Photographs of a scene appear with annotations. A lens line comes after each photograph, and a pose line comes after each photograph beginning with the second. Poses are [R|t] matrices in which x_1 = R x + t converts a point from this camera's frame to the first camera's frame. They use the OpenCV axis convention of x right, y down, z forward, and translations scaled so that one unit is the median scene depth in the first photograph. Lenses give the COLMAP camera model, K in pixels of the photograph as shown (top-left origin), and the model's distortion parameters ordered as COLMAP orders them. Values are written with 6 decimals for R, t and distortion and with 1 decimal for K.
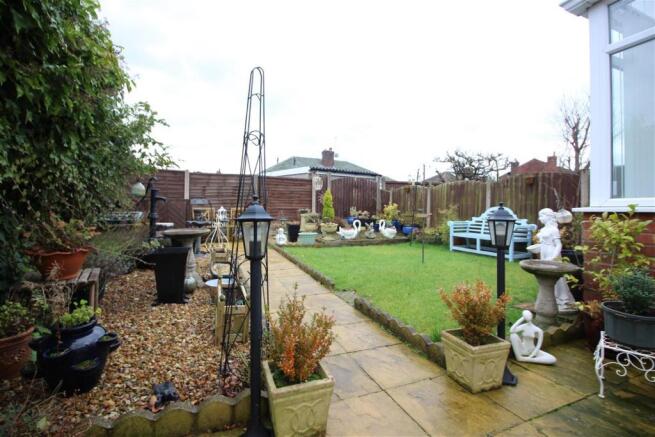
lens RADIAL K [[305.5, 0, 327.9], [0, 305.5, 206.8], [0, 0, 1]] dist [0.000368, 0.000008]
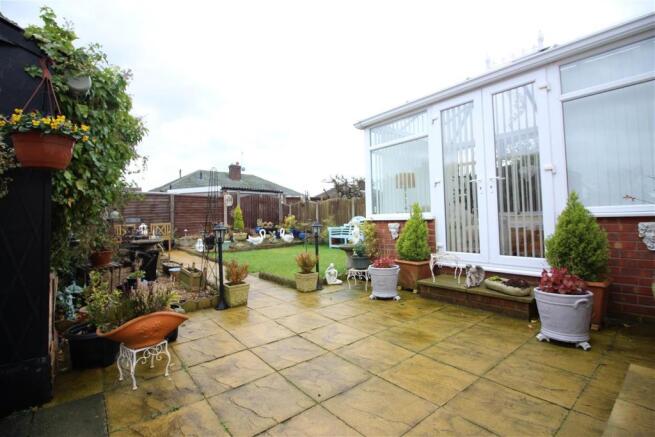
lens RADIAL K [[305.5, 0, 327.9], [0, 305.5, 206.8], [0, 0, 1]] dist [0.000368, 0.000008]
pose [[0.955867, -0.022750, 0.292919, -0.015416], [0.031700, 0.999163, -0.025841, -0.009575], [-0.292086, 0.033986, 0.955788, -0.300726]]
